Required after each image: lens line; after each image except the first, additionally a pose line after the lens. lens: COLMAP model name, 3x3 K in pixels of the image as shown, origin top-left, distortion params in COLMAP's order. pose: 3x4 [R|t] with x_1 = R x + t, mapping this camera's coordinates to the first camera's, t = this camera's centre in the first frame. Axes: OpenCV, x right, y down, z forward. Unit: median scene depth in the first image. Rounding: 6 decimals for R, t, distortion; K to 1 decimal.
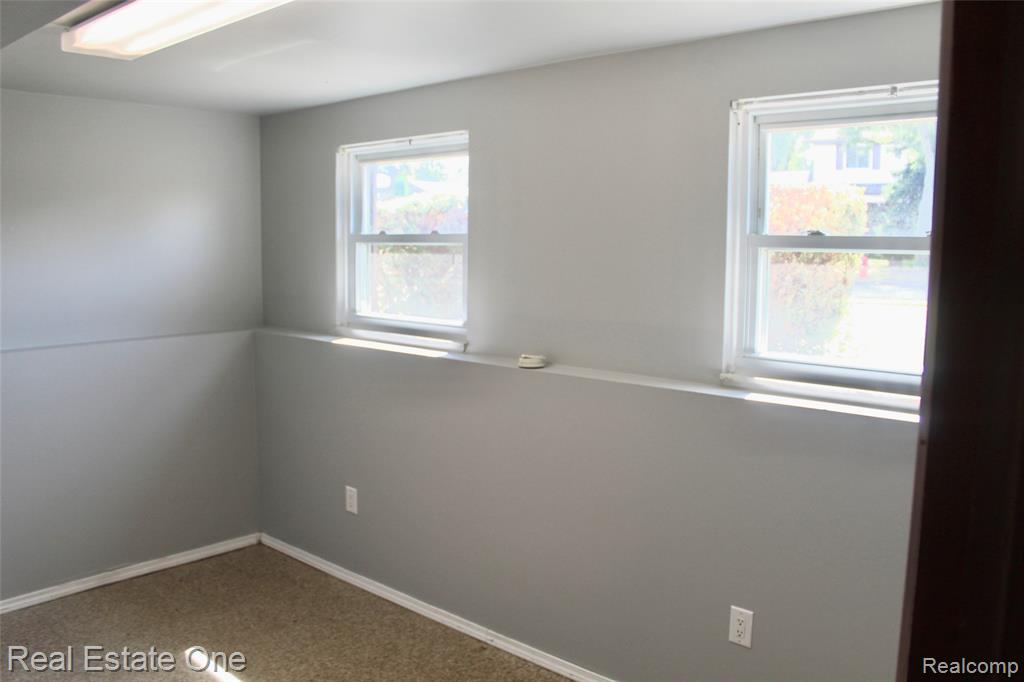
lens RADIAL K [[853.3, 0, 514.2], [0, 853.3, 344.3], [0, 0, 1]] dist [-0.168597, 0.141730]
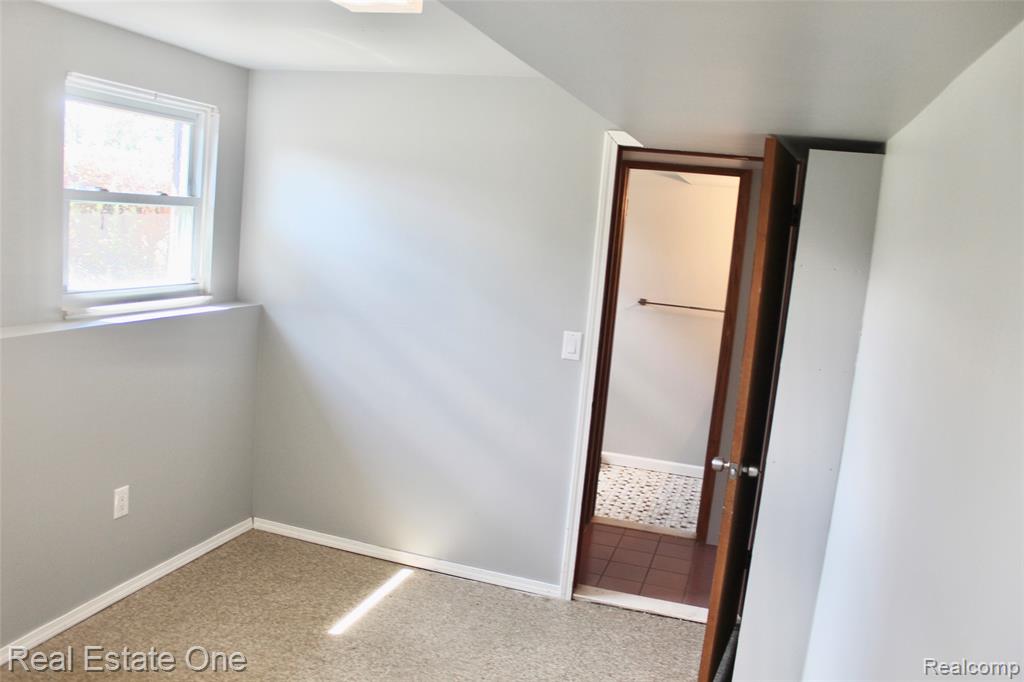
lens RADIAL K [[853.3, 0, 514.2], [0, 853.3, 344.3], [0, 0, 1]] dist [-0.168597, 0.141730]
pose [[-0.423672, -0.163754, 0.890891, -1.104064], [0.032136, 0.980187, 0.195450, -0.127998], [-0.905246, 0.111436, -0.410015, 0.983338]]
